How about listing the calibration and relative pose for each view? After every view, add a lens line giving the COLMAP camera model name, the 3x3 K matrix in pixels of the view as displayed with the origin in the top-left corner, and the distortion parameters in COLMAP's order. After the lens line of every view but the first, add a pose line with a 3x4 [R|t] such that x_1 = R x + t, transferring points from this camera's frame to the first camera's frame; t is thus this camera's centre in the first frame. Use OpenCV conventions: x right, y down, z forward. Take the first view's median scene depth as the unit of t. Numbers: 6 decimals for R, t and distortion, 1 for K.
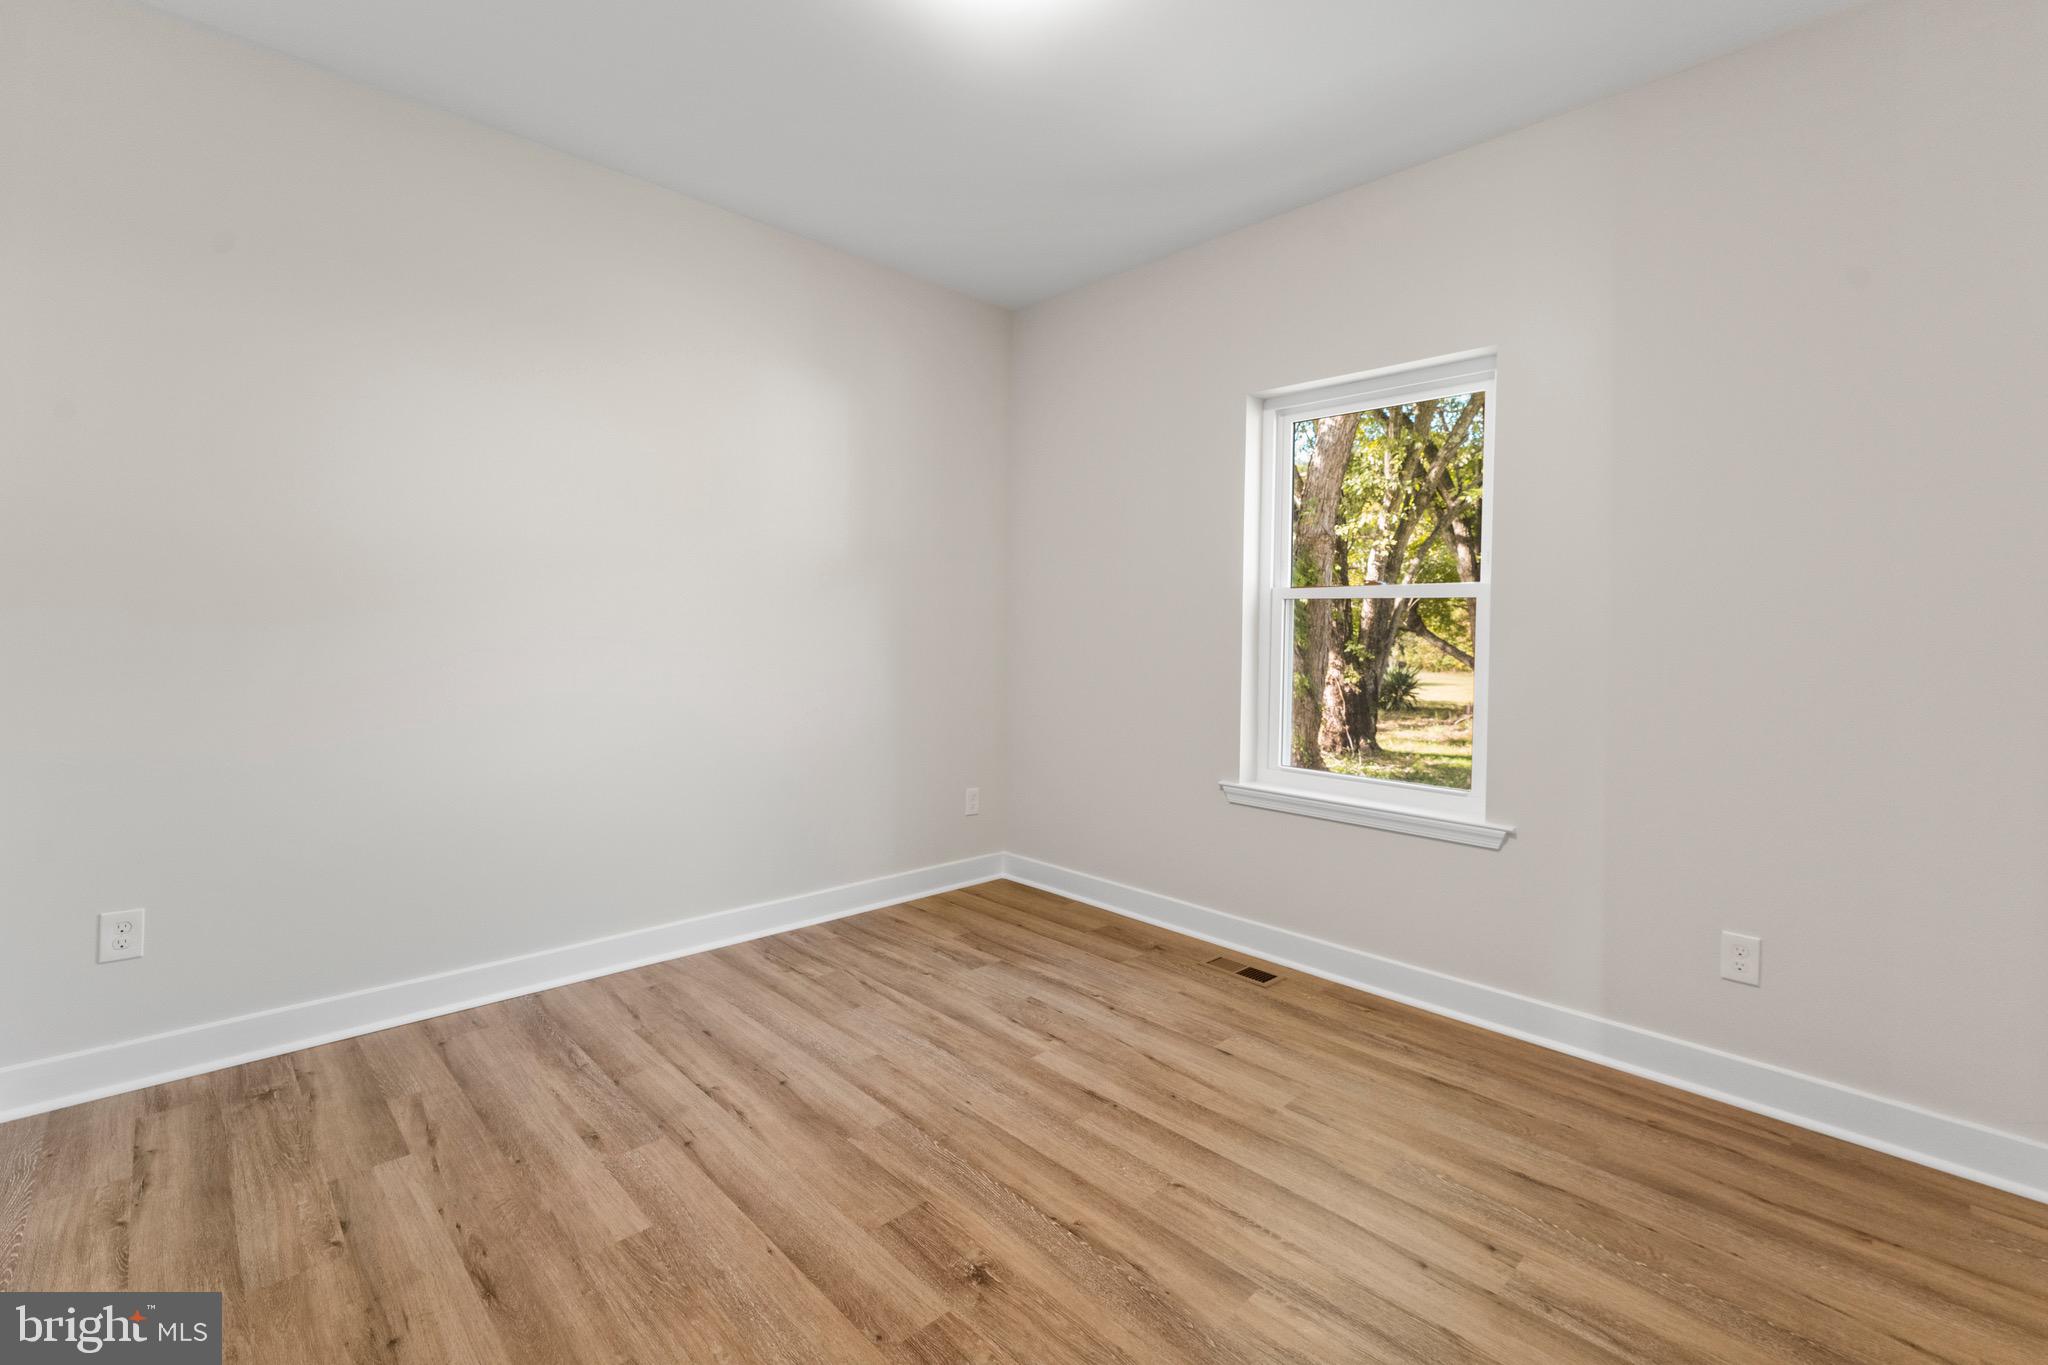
lens RADIAL K [[893.4, 0, 1046.5], [0, 893.4, 664.2], [0, 0, 1]] dist [0.002252, -0.000099]
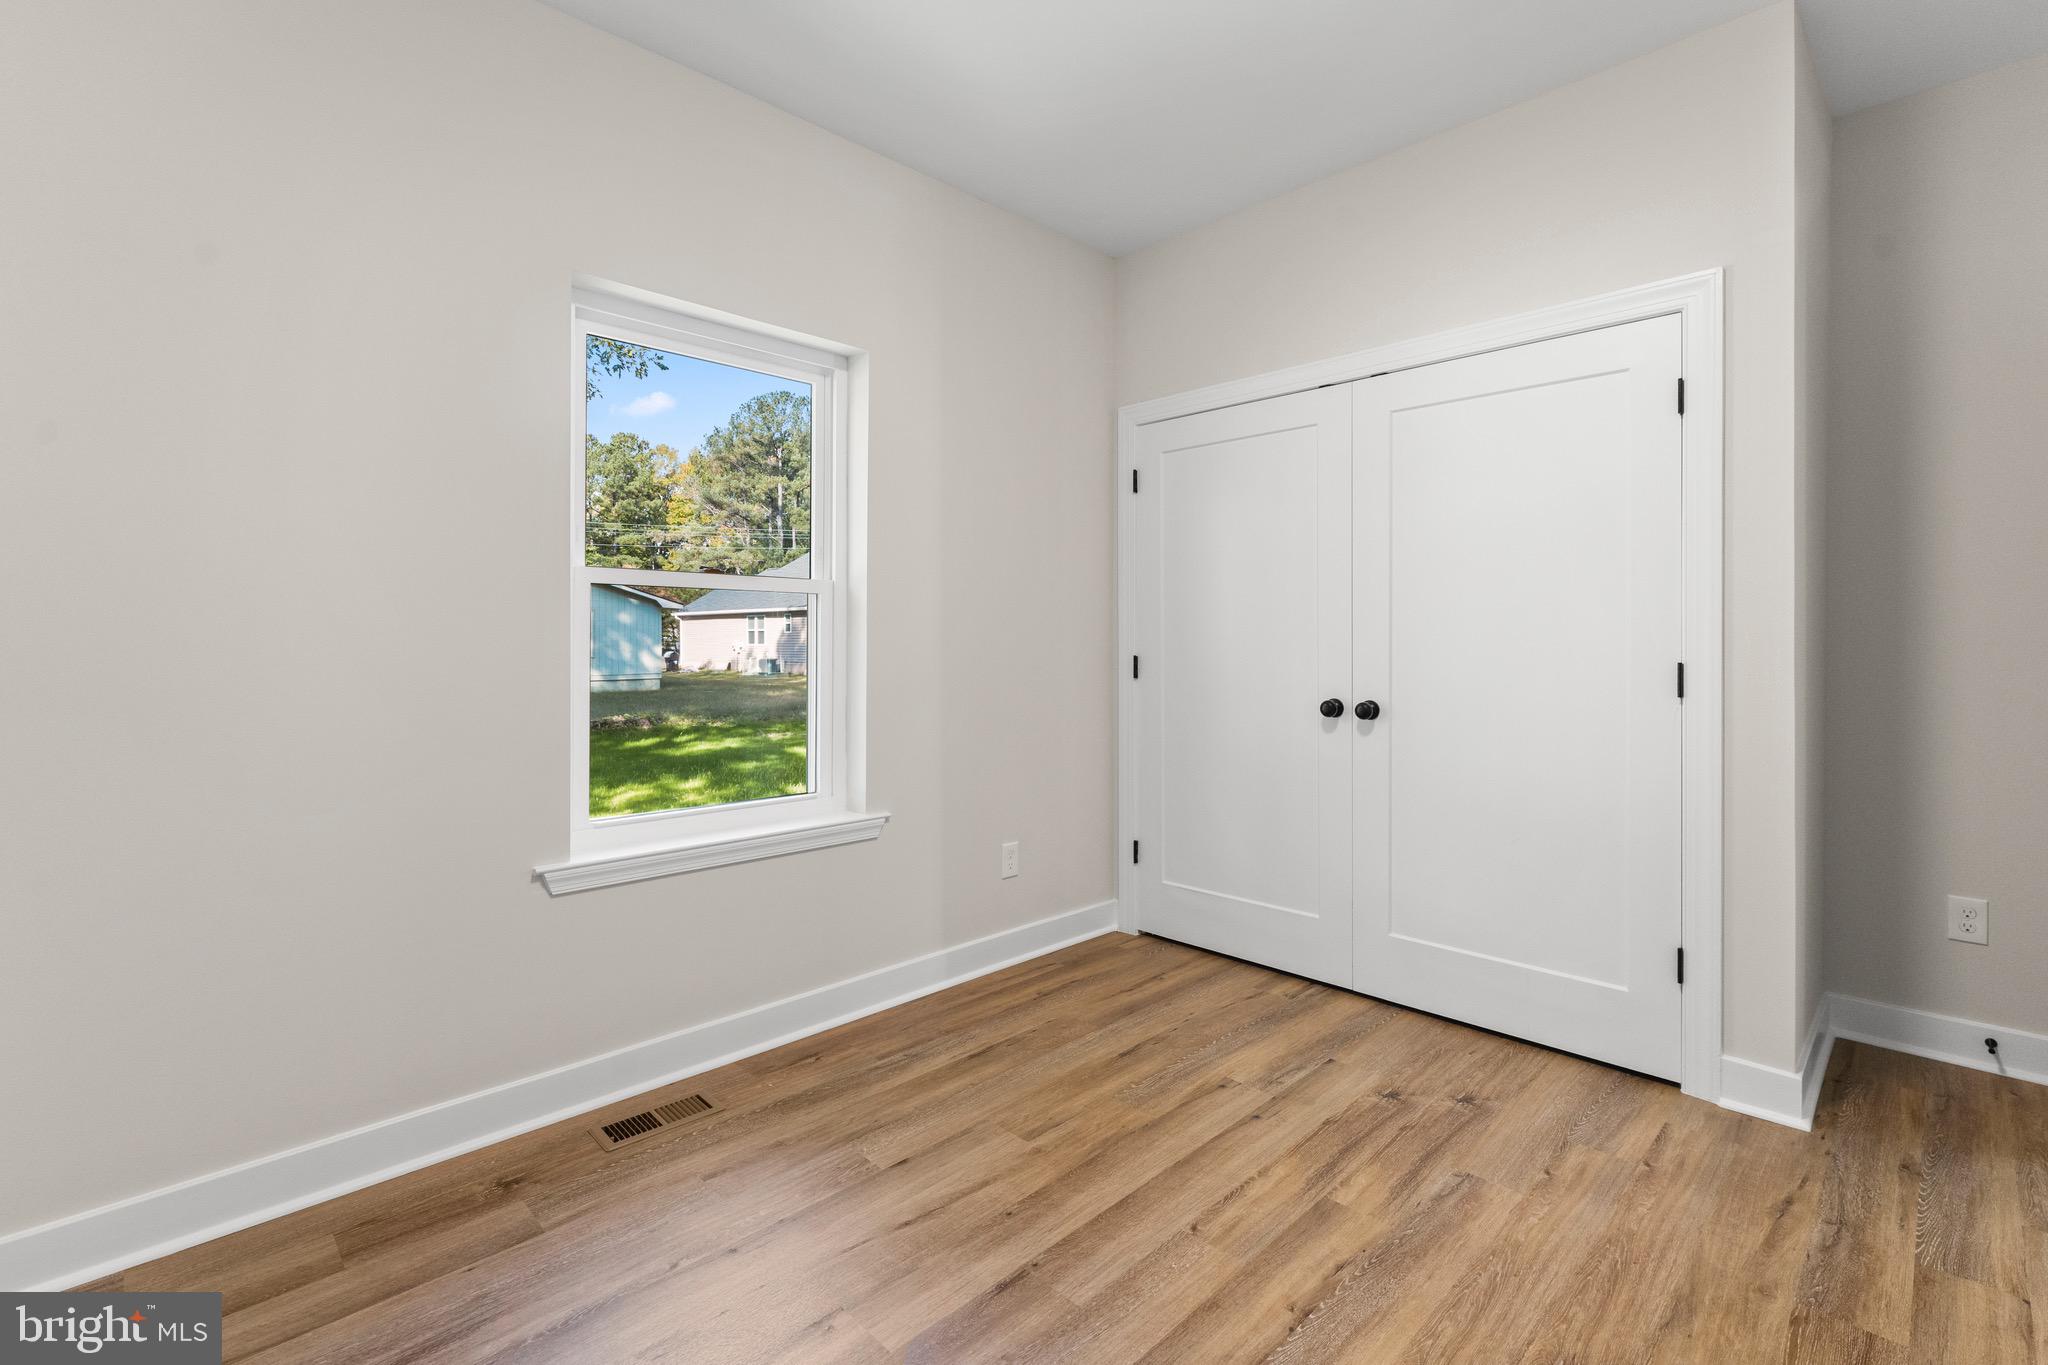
lens RADIAL K [[893.4, 0, 1046.5], [0, 893.4, 664.2], [0, 0, 1]] dist [0.002252, -0.000099]
pose [[0.007711, -0.043413, 0.999027, -0.760449], [0.033912, 0.998494, 0.043128, -0.049494], [-0.999395, 0.033547, 0.009172, 1.126463]]
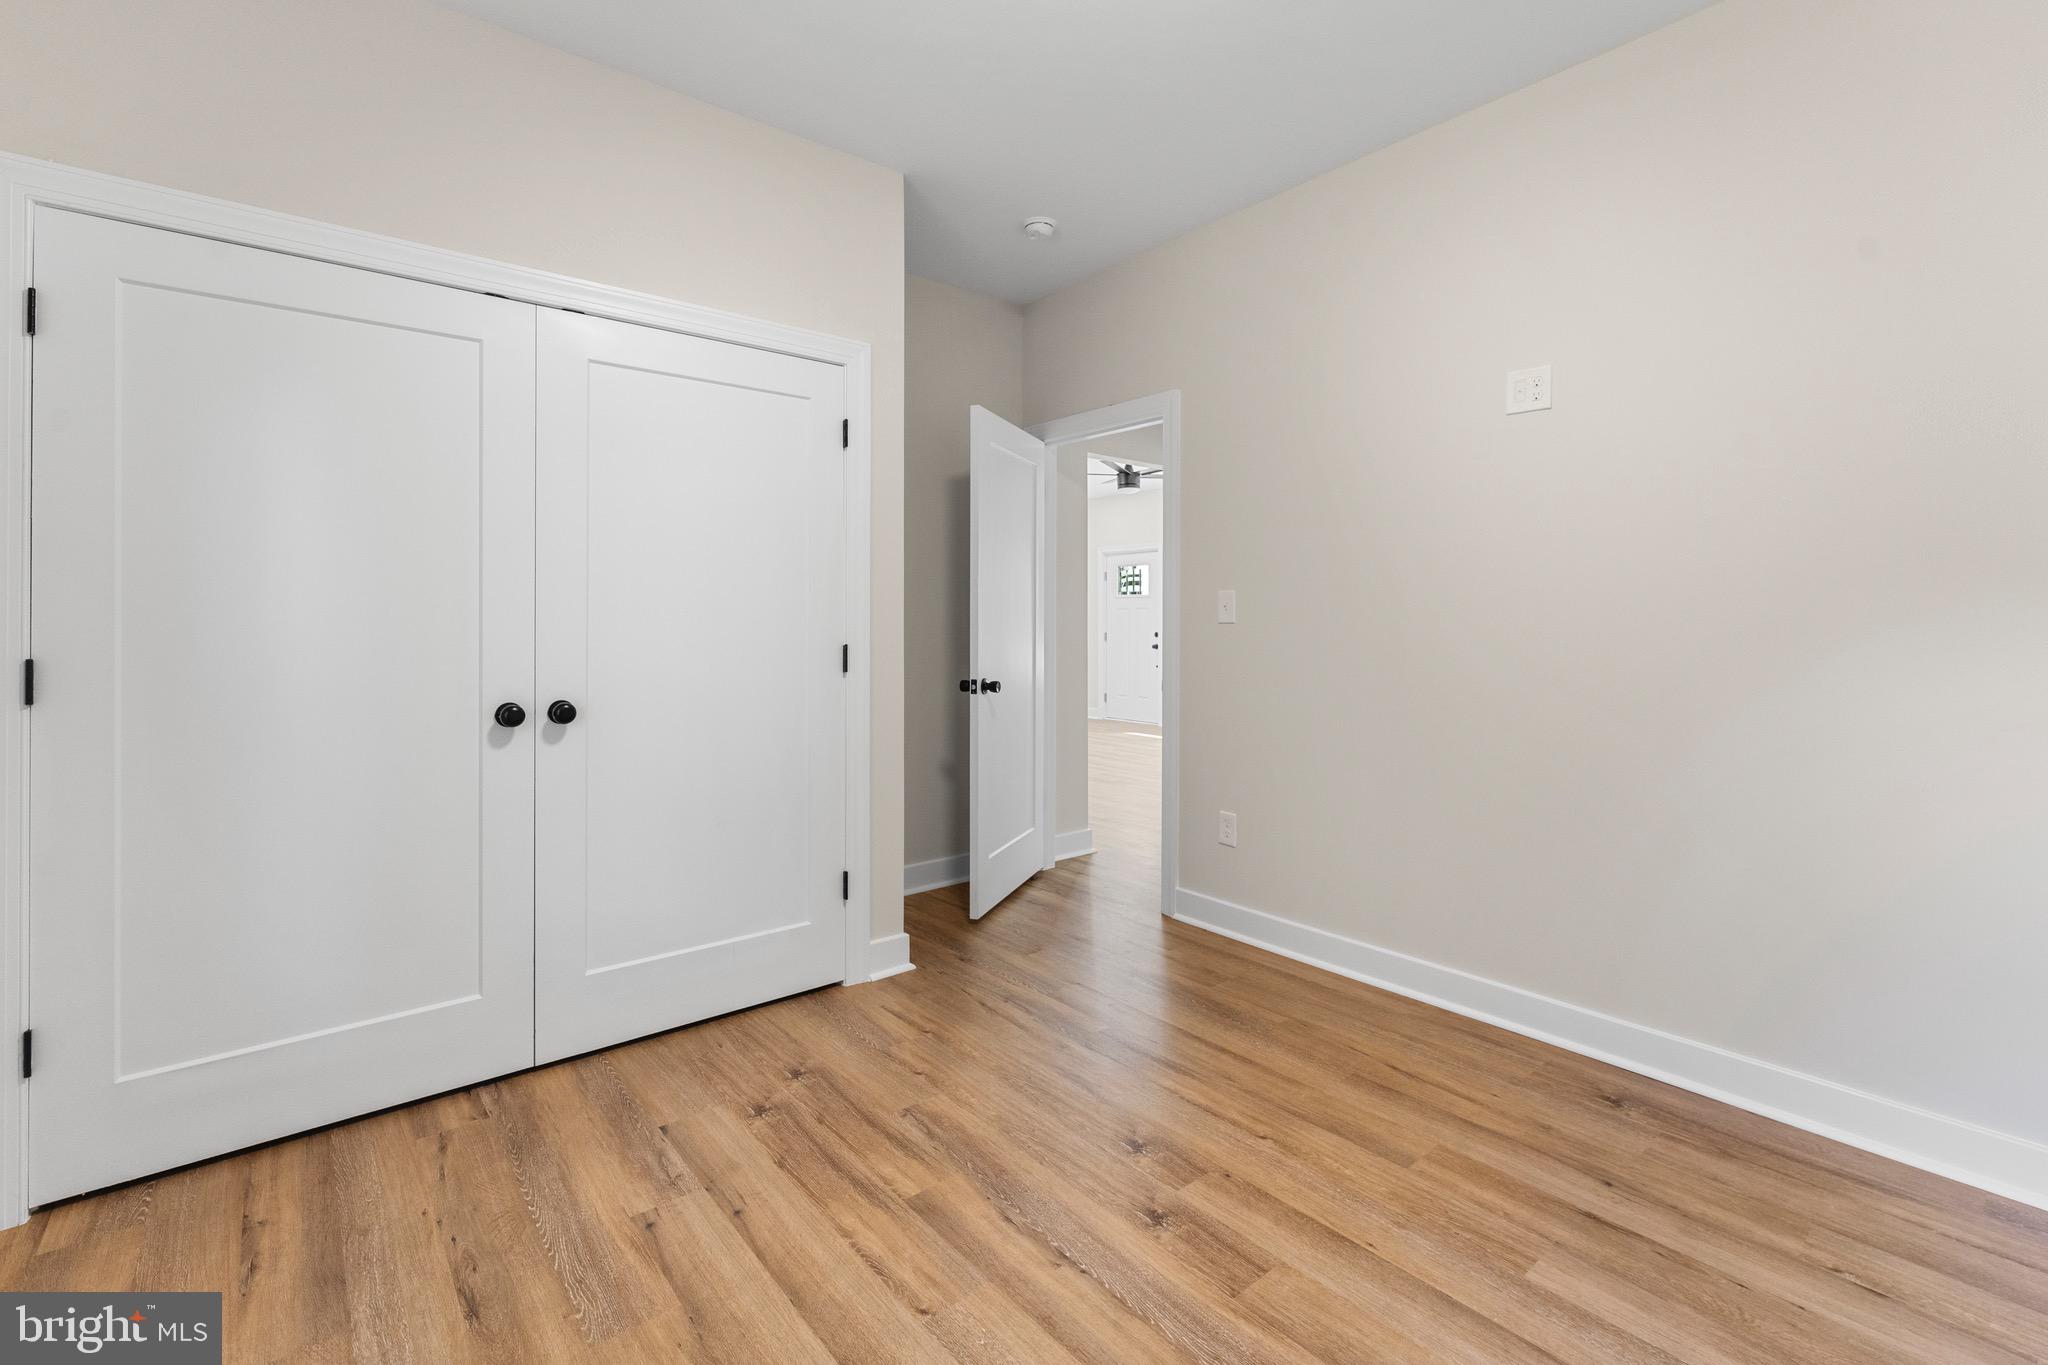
lens RADIAL K [[908.1, 0, 1010.3], [0, 908.1, 644.3], [0, 0, 1]] dist [0.002148, 0.000202]
pose [[-0.992111, -0.018681, 0.123965, -0.019500], [-0.011752, 0.998339, 0.056395, -0.059399], [-0.124812, 0.054494, -0.990683, 1.764300]]
